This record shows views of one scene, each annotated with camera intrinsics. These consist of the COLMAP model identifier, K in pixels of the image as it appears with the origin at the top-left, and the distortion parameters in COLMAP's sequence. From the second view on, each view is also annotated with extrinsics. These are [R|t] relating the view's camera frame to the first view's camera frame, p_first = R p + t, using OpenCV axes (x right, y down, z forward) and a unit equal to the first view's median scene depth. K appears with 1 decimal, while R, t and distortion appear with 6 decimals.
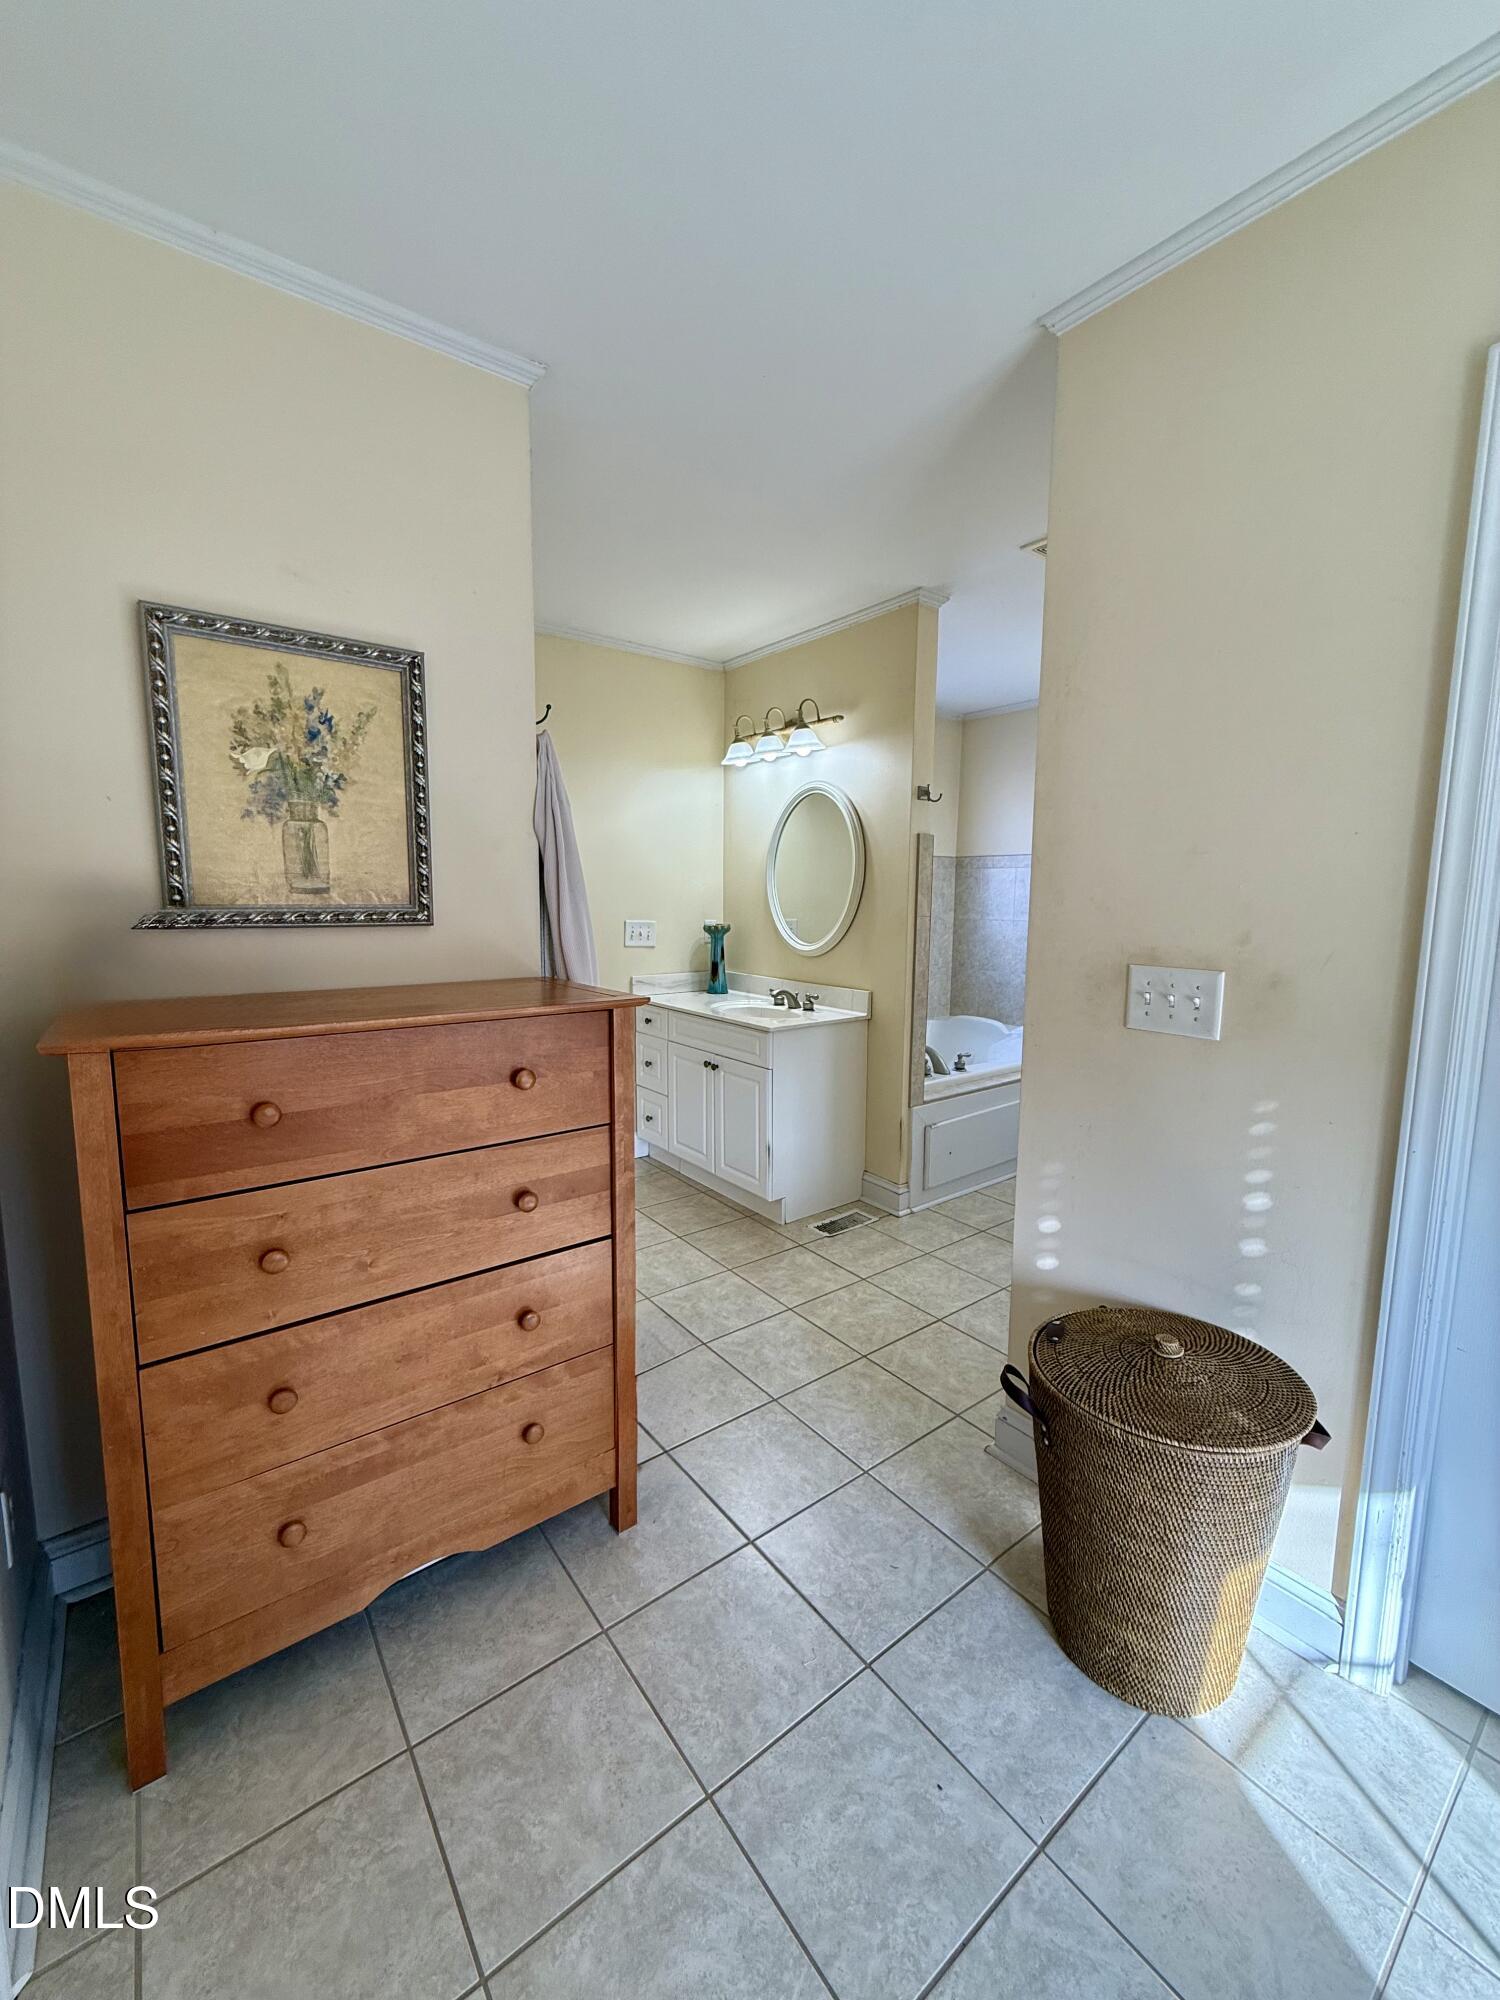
lens RADIAL K [[796.8, 0, 752.7], [0, 796.8, 989.4], [0, 0, 1]] dist [0.001390, 0.000246]
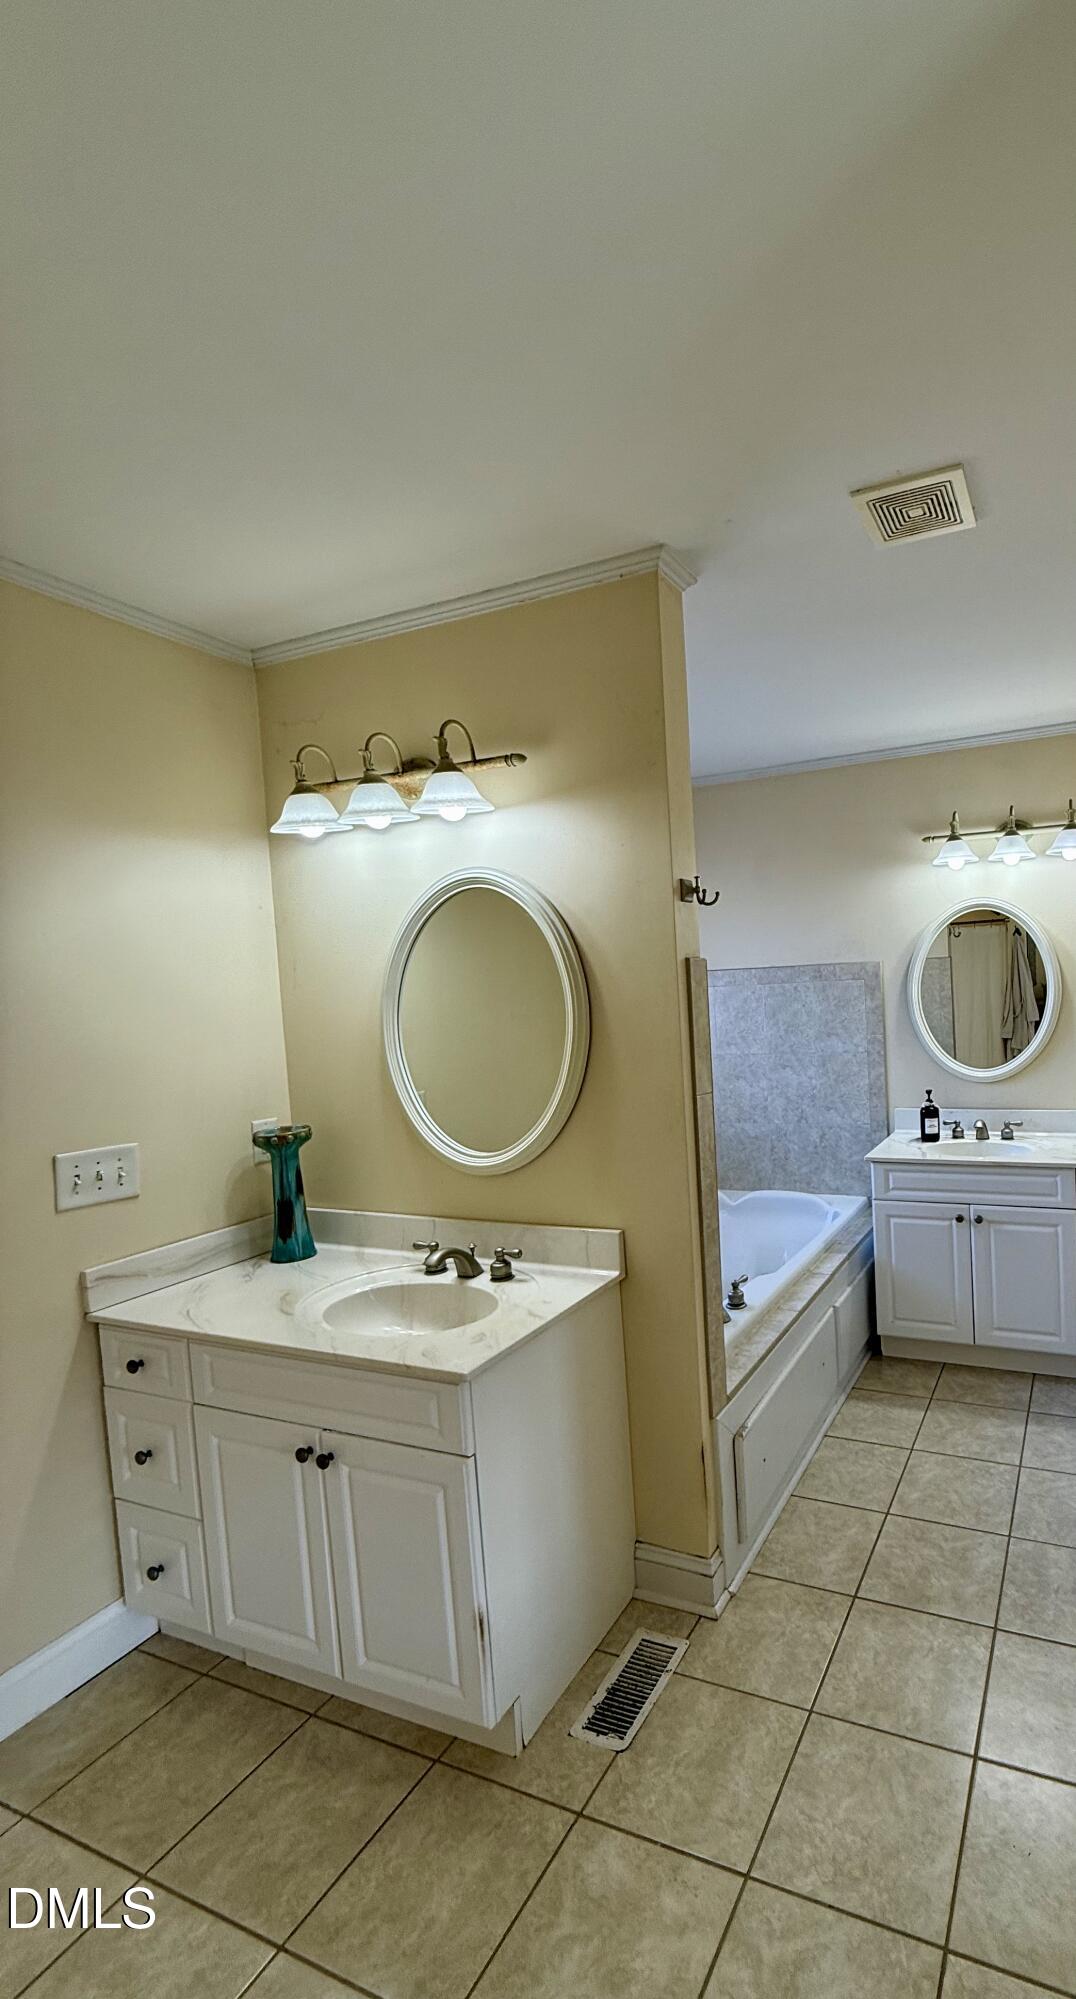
lens RADIAL K [[829.4, 0, 782.2], [0, 829.4, 1025.7], [0, 0, 1]] dist [0.000516, -0.000040]
pose [[0.848057, -0.078542, 0.524052, -0.052073], [0.117439, 0.992219, -0.041340, -0.099270], [-0.516727, 0.096603, 0.850683, 0.393875]]
